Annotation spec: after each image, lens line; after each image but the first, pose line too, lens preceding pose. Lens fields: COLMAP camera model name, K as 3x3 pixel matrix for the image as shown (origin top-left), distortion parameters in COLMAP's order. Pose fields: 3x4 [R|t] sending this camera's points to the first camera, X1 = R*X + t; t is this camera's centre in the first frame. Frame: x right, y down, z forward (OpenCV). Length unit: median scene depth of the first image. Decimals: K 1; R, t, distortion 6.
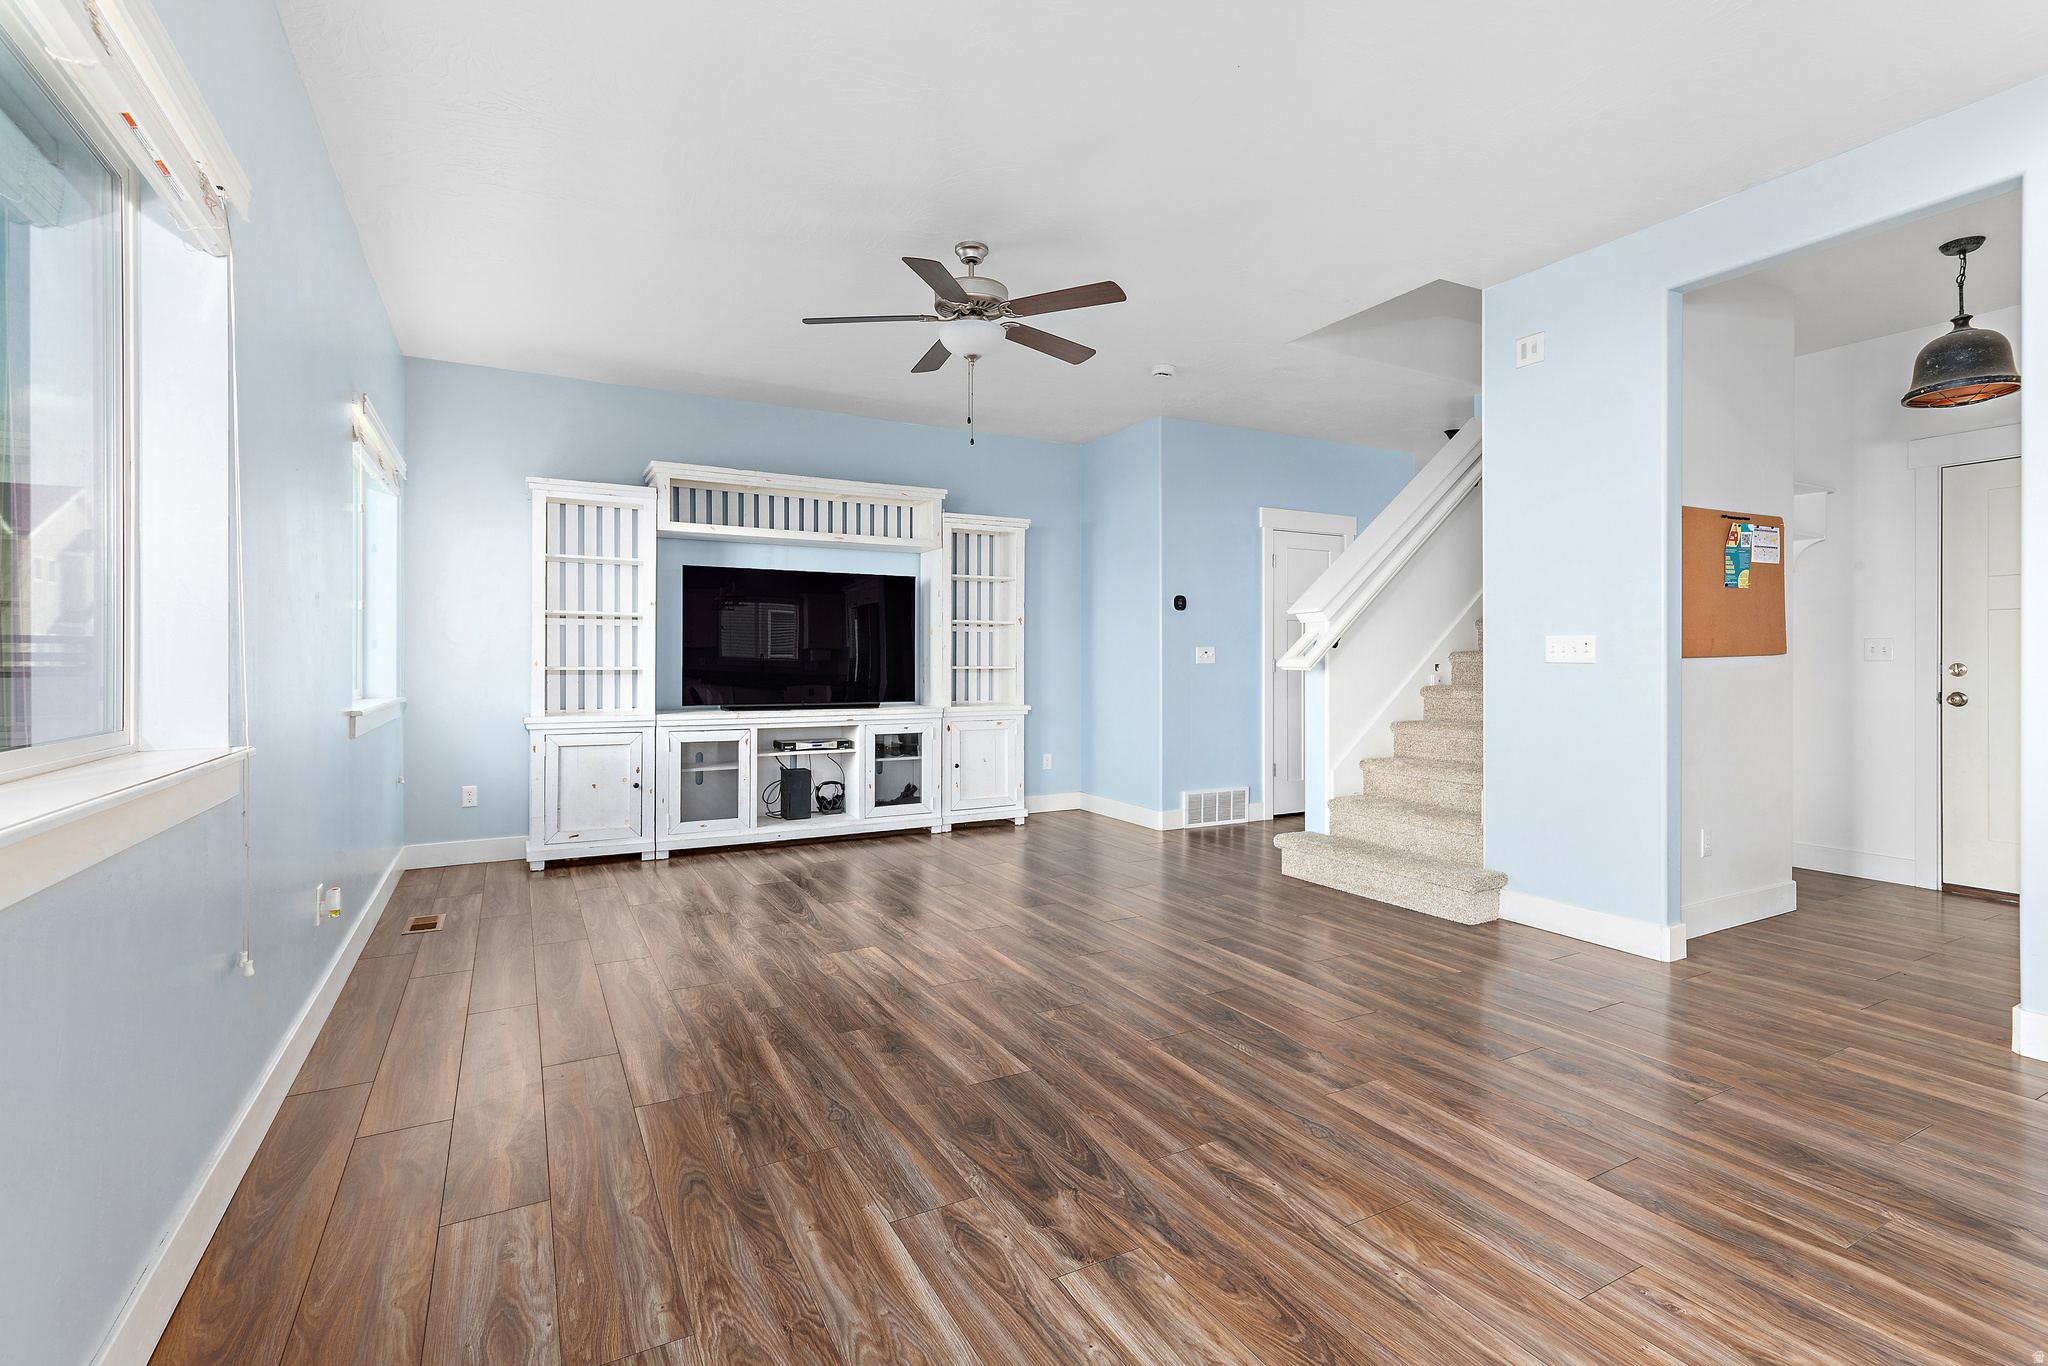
lens RADIAL K [[943.8, 0, 1041.5], [0, 943.8, 657.2], [0, 0, 1]] dist [0.002196, 0.000291]
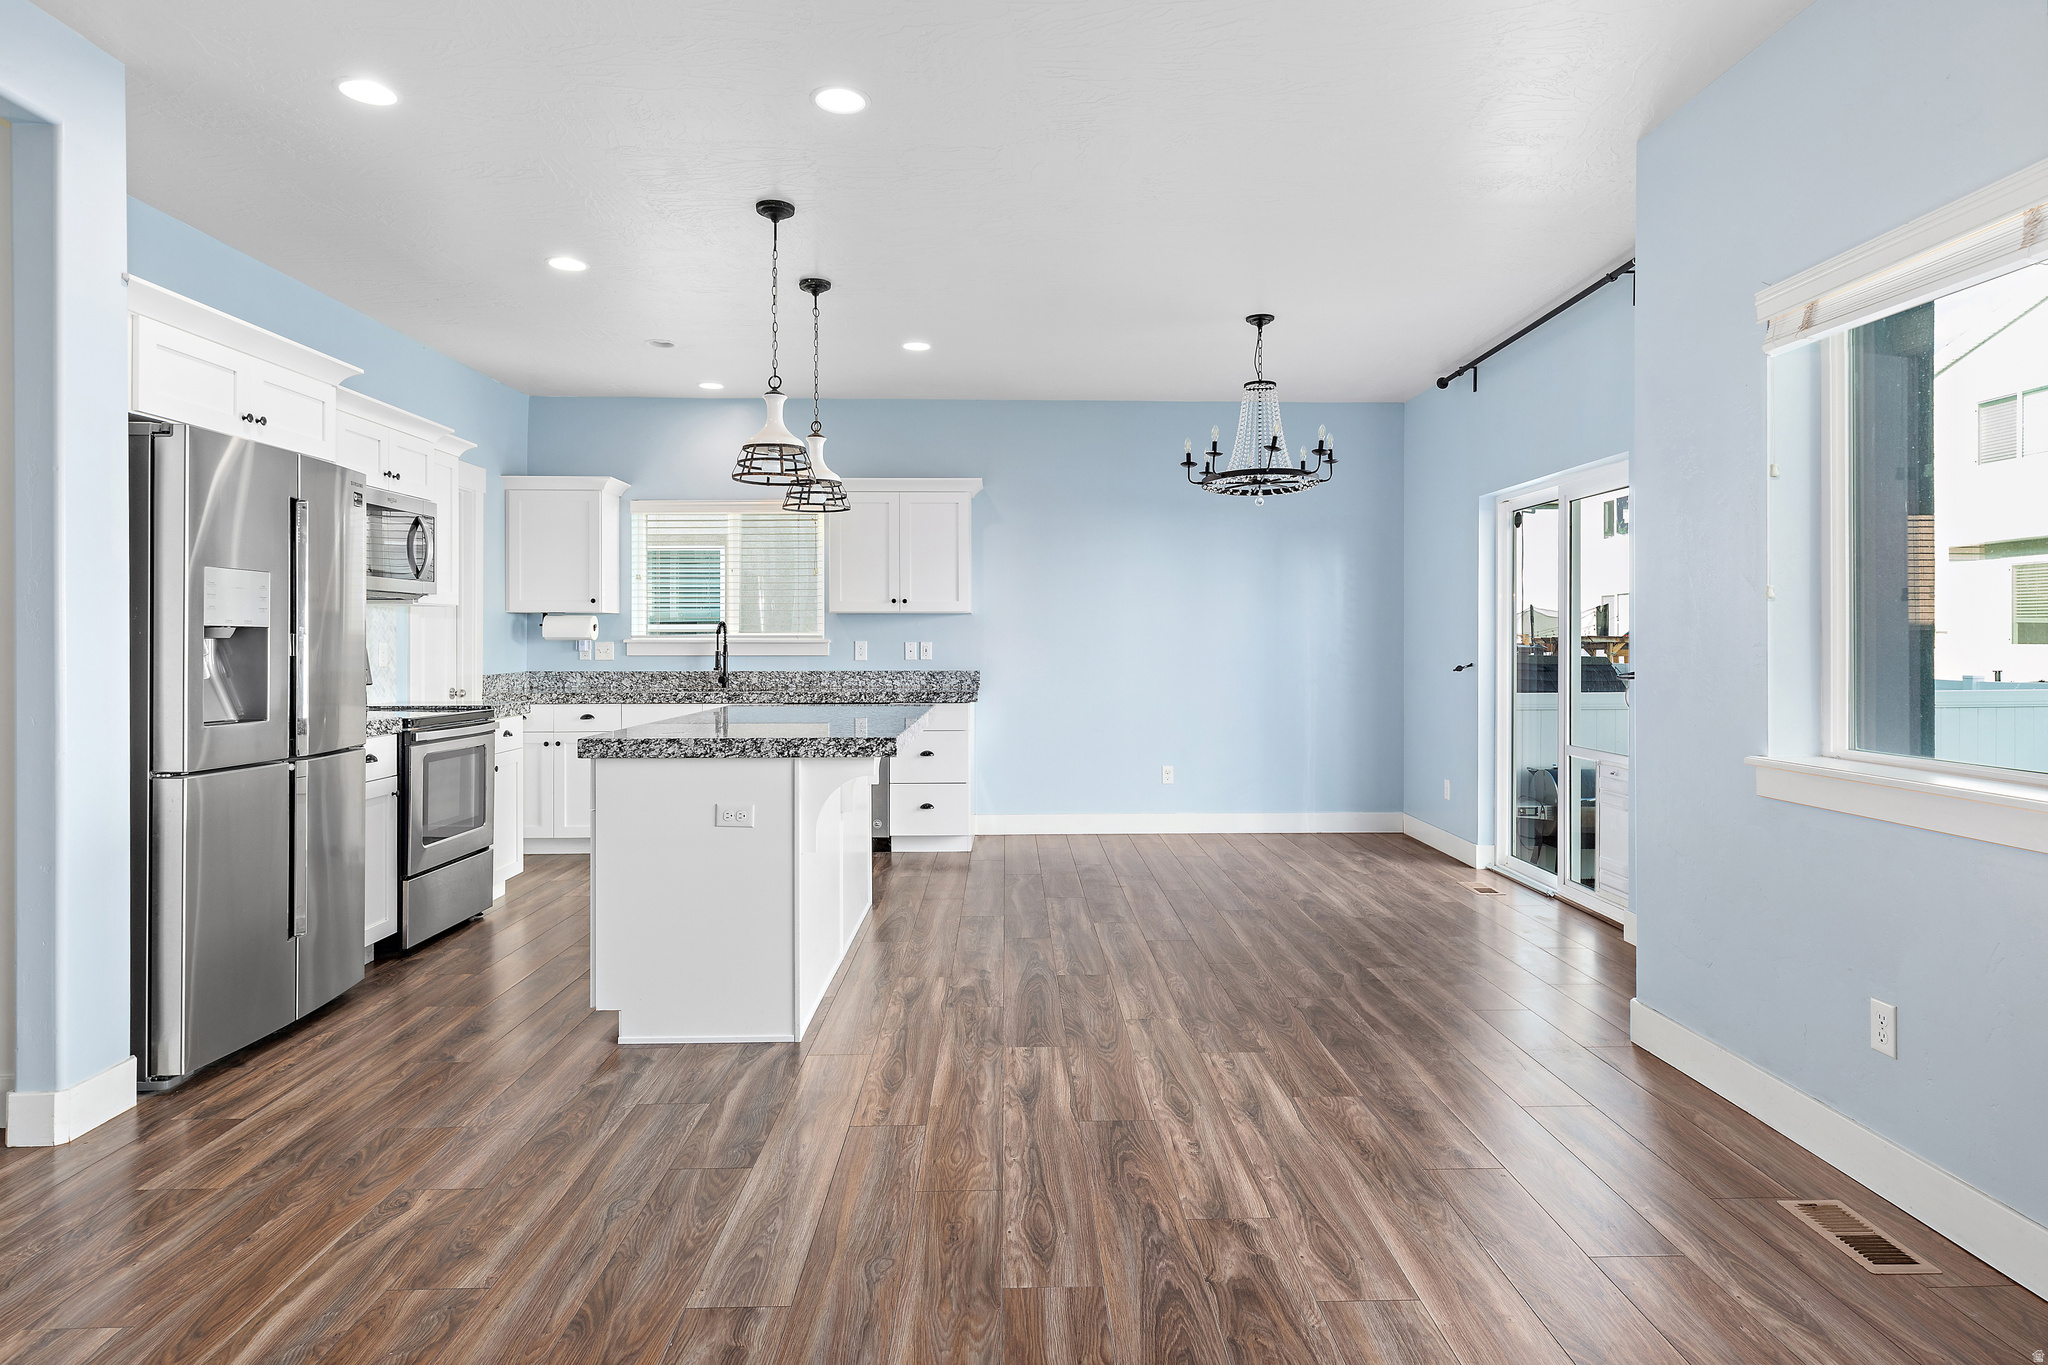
lens RADIAL K [[1154.8, 0, 1036.9], [0, 1154.8, 642.2], [0, 0, 1]] dist [0.018567, -0.000014]
pose [[-0.887064, 0.000447, 0.461646, -0.269633], [-0.001075, 0.999995, -0.003034, -0.039160], [-0.461645, -0.003187, -0.887059, 1.660221]]
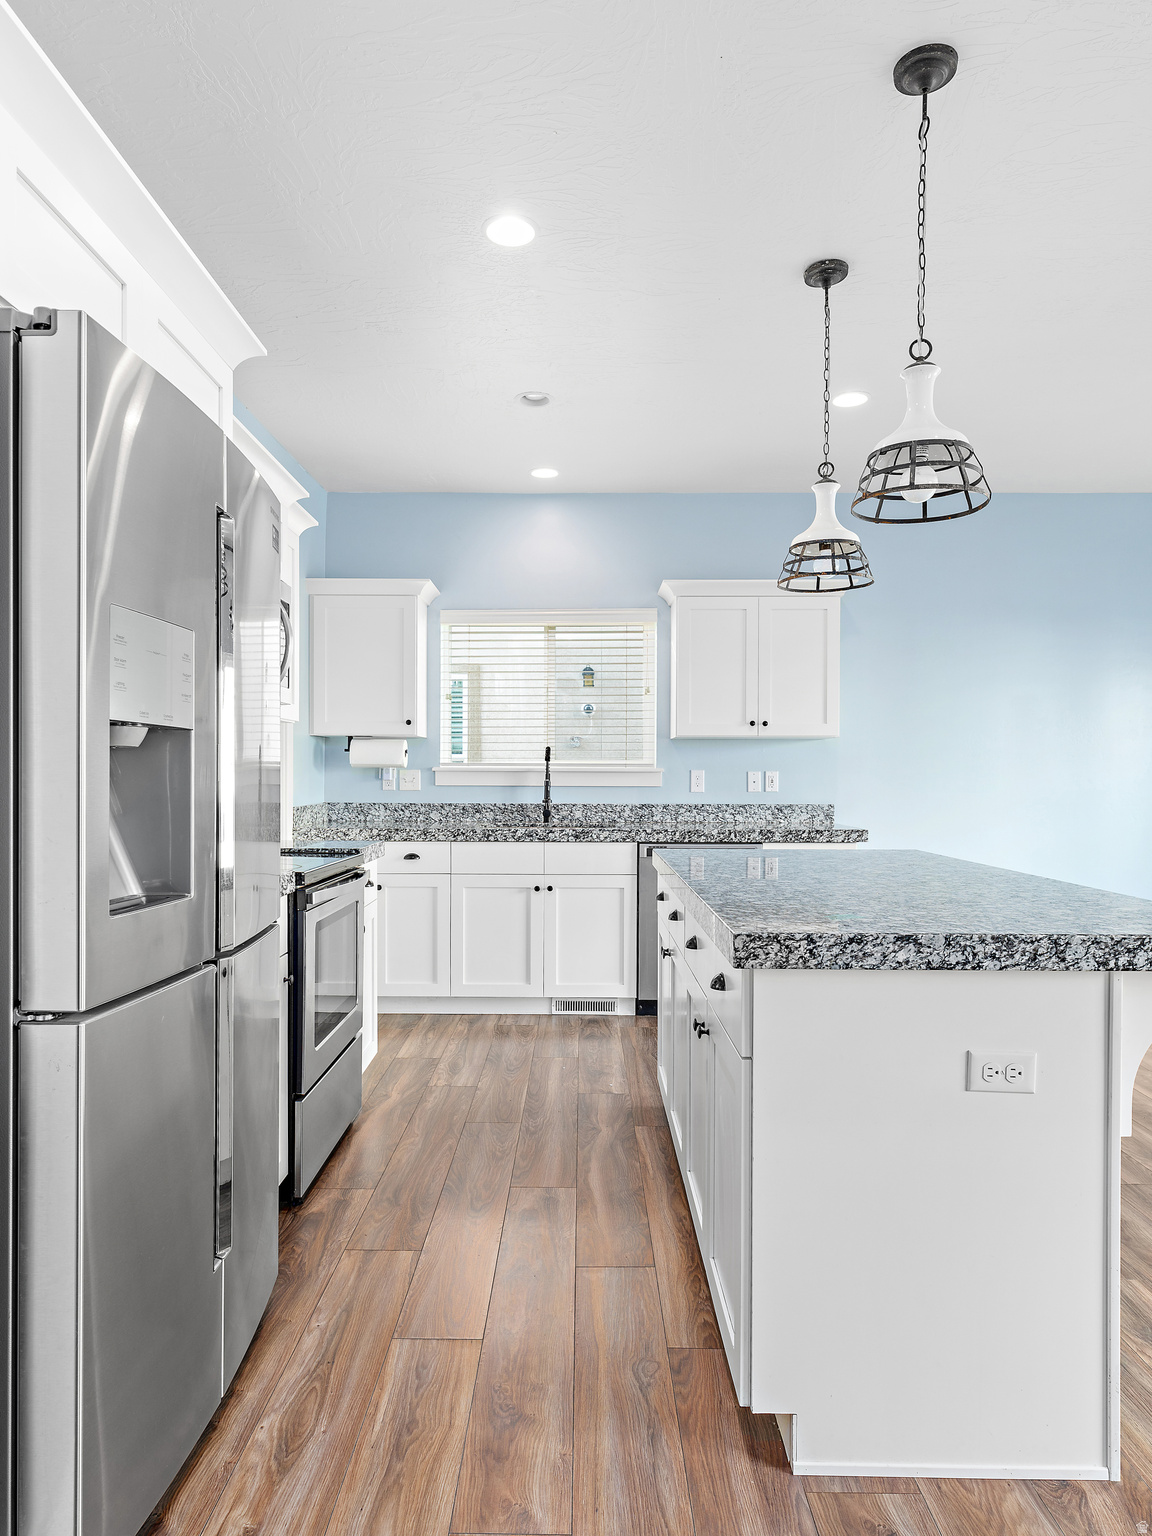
lens RADIAL K [[968.4, 0, 573.3], [0, 968.4, 788.2], [0, 0, 1]] dist [0.001469, -0.001141]
pose [[-0.870512, -0.009094, 0.492064, 0.651999], [-0.005496, 0.999947, 0.008758, -0.027469], [-0.492117, 0.004920, -0.870515, 1.285118]]
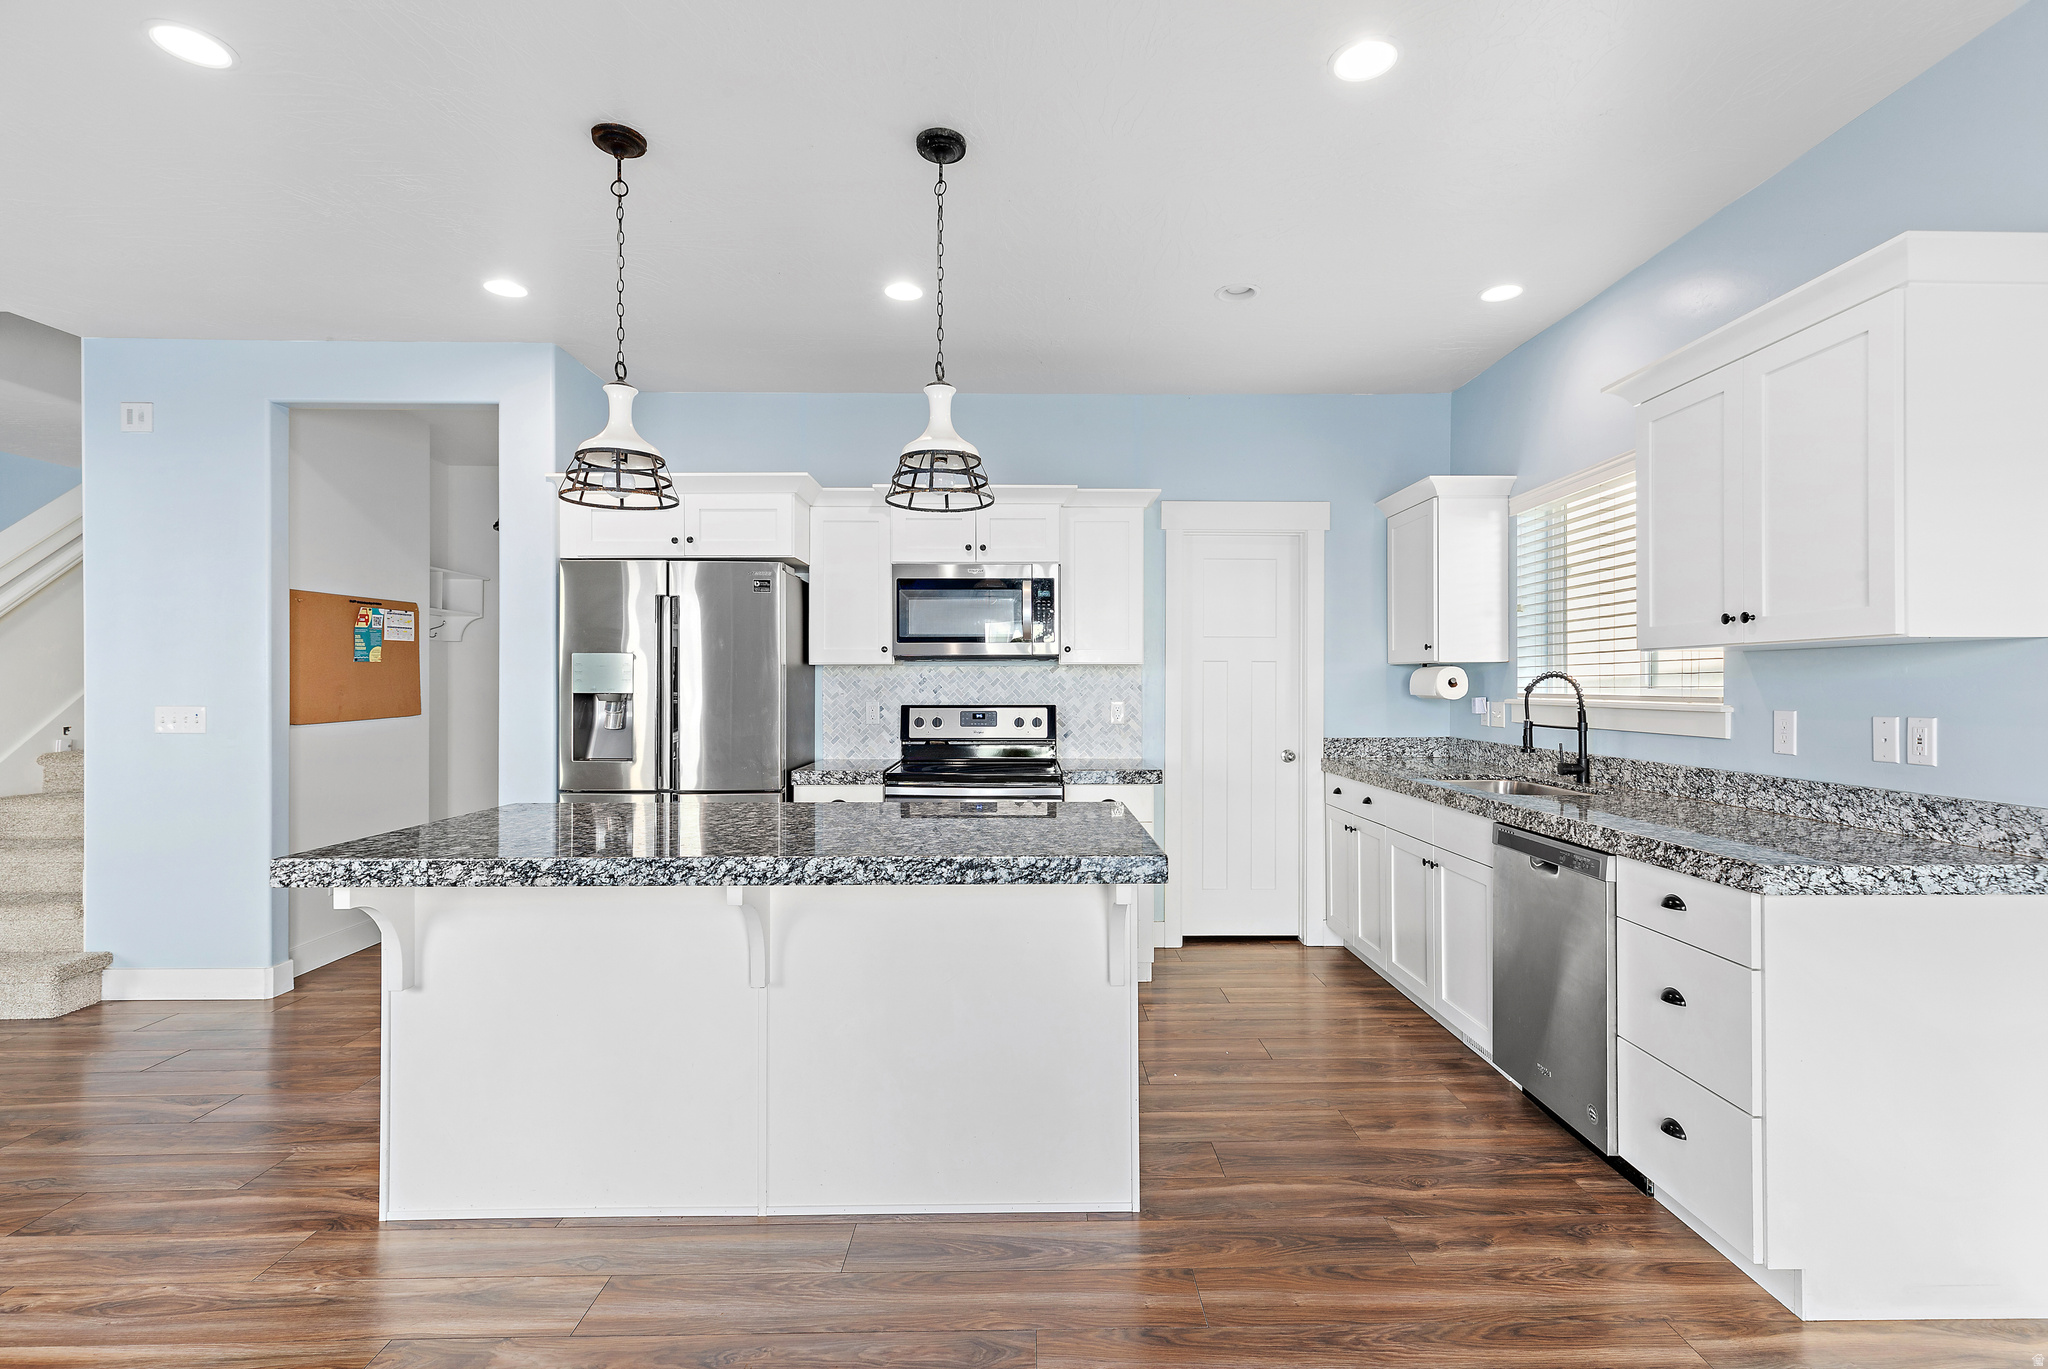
lens RADIAL K [[948.7, 0, 1035.9], [0, 948.7, 681.0], [0, 0, 1]] dist [0.007023, -0.000369]
pose [[0.470784, 0.003408, 0.882242, 0.125620], [-0.002887, 0.999993, -0.002322, -0.078582], [-0.882244, -0.001454, 0.470791, -0.478942]]
